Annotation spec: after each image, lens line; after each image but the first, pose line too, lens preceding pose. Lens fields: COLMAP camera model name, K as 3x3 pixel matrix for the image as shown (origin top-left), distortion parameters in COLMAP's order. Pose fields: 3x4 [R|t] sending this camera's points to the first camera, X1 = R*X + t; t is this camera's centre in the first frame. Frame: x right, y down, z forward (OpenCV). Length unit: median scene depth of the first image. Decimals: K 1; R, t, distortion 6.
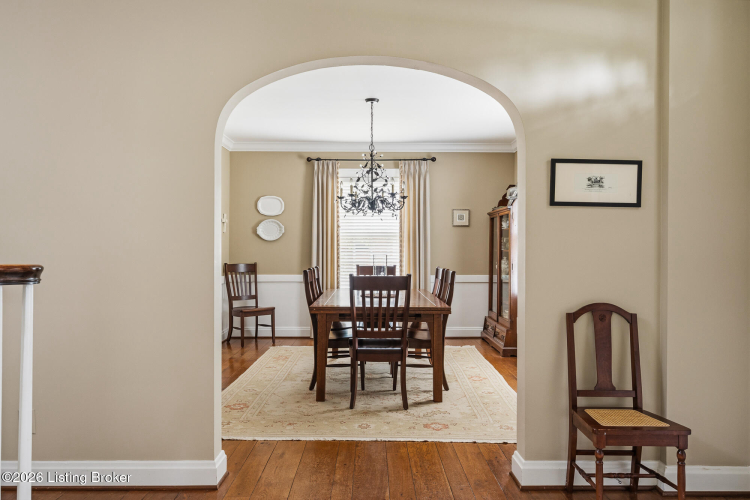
lens RADIAL K [[527.5, 0, 375.0], [0, 527.5, 250.0], [0, 0, 1]] dist [-0.007998, -0.000458]
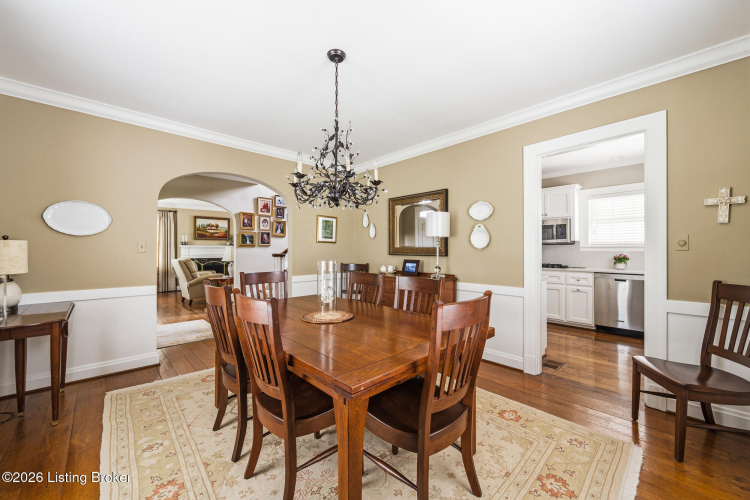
lens RADIAL K [[291.8, 0, 375.0], [0, 291.8, 250.0], [0, 0, 1]] dist [0.000412, 0.000029]
pose [[-0.729274, 0.002341, -0.684217, 0.325549], [-0.003190, 0.999972, 0.006822, -0.013948], [0.684214, 0.007157, -0.729246, 1.840255]]
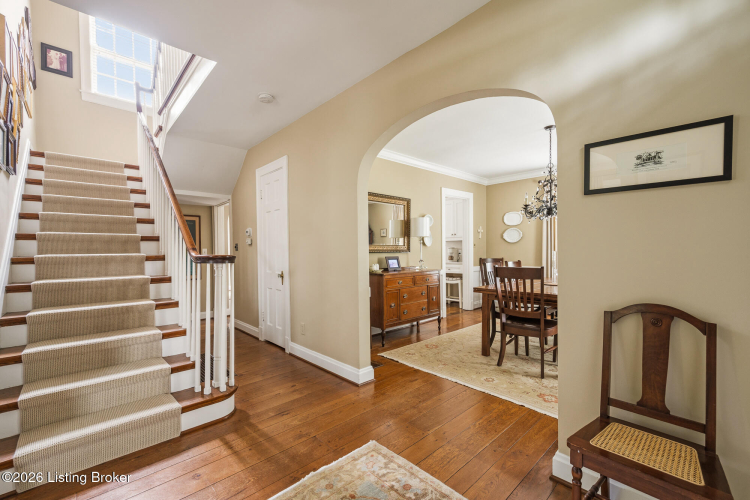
lens RADIAL K [[317.1, 0, 373.3], [0, 317.1, 254.2], [0, 0, 1]] dist [0.001392, 0.000195]
pose [[0.674217, -0.002478, -0.738529, 0.365604], [0.009583, 0.999940, 0.005393, 0.011221], [0.738471, -0.010714, 0.674200, 0.246489]]
